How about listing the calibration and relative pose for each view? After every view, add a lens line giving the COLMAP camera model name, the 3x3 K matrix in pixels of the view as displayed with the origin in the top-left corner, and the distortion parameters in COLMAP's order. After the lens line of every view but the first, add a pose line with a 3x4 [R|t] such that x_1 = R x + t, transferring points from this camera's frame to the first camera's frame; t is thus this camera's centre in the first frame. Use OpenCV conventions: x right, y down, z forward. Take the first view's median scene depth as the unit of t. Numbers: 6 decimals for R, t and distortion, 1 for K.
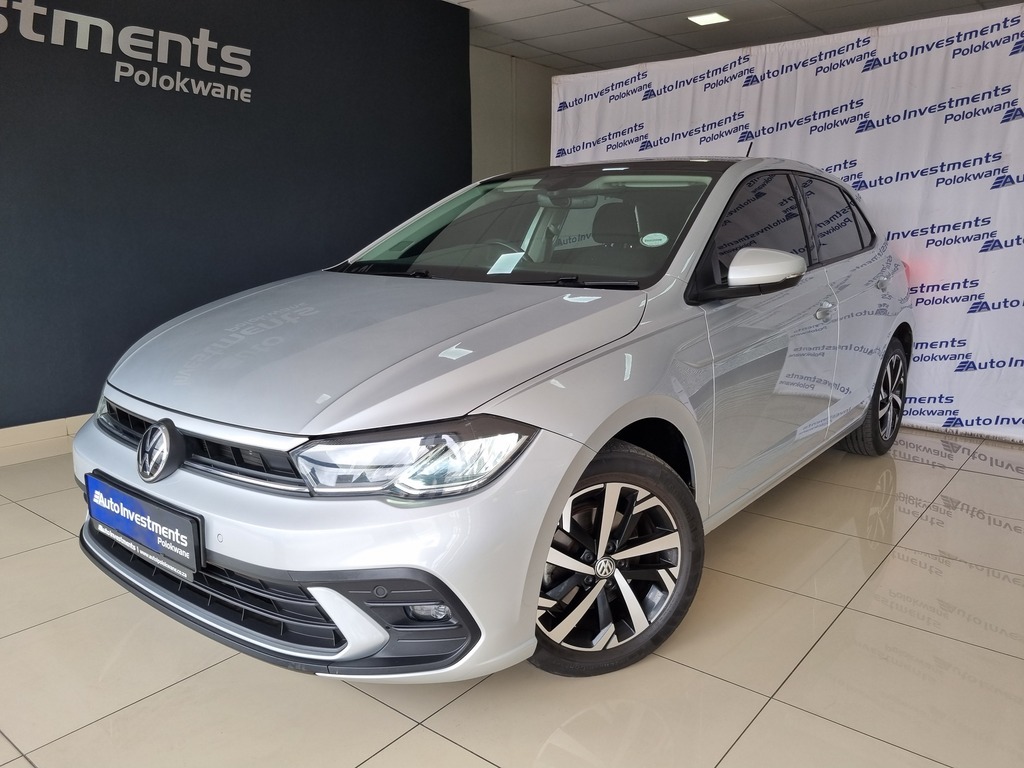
lens RADIAL K [[780.1, 0, 527.1], [0, 780.1, 383.3], [0, 0, 1]] dist [0.059390, -0.047745]
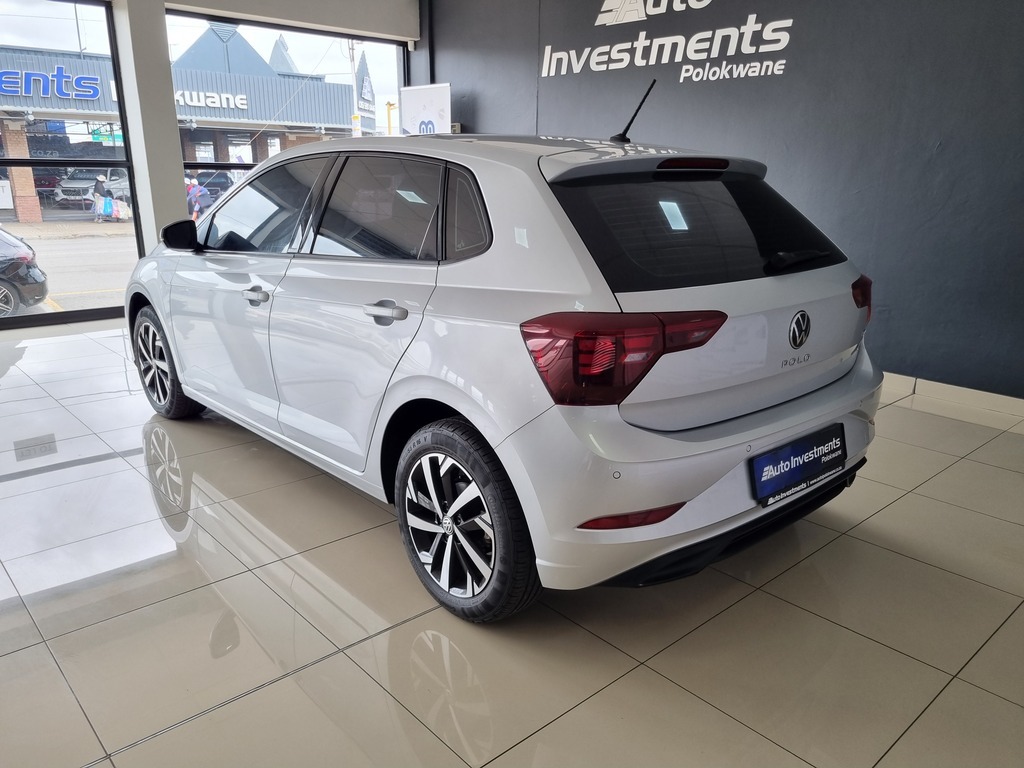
lens RADIAL K [[763.3, 0, 512.0], [0, 763.3, 384.0], [0, 0, 1]] dist [0.056307, -0.034859]
pose [[-0.172711, 0.265715, -0.948455, 0.868917], [-0.198300, 0.933828, 0.297727, -0.234045], [0.964805, 0.239500, -0.108591, 0.974083]]
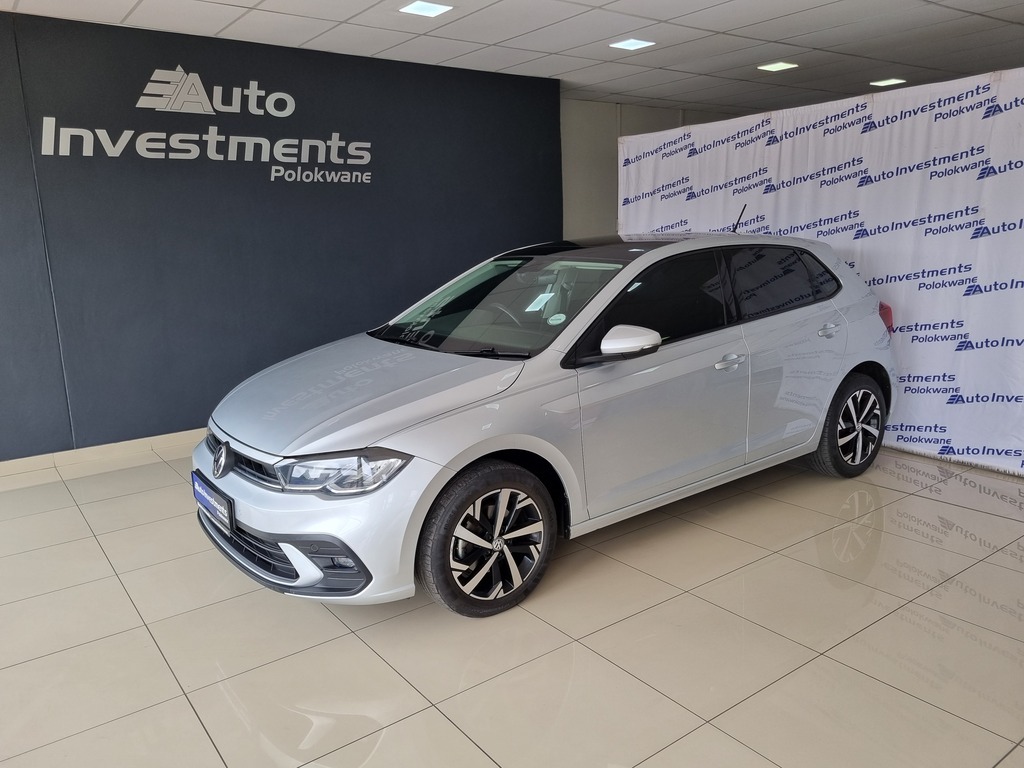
lens RADIAL K [[781.2, 0, 514.4], [0, 781.2, 369.7], [0, 0, 1]] dist [0.058804, -0.045188]
pose [[0.964181, 0.010803, -0.265024, 0.253760], [-0.013514, 0.999873, -0.008406, -0.044118], [0.264900, 0.011686, 0.964205, -0.206009]]
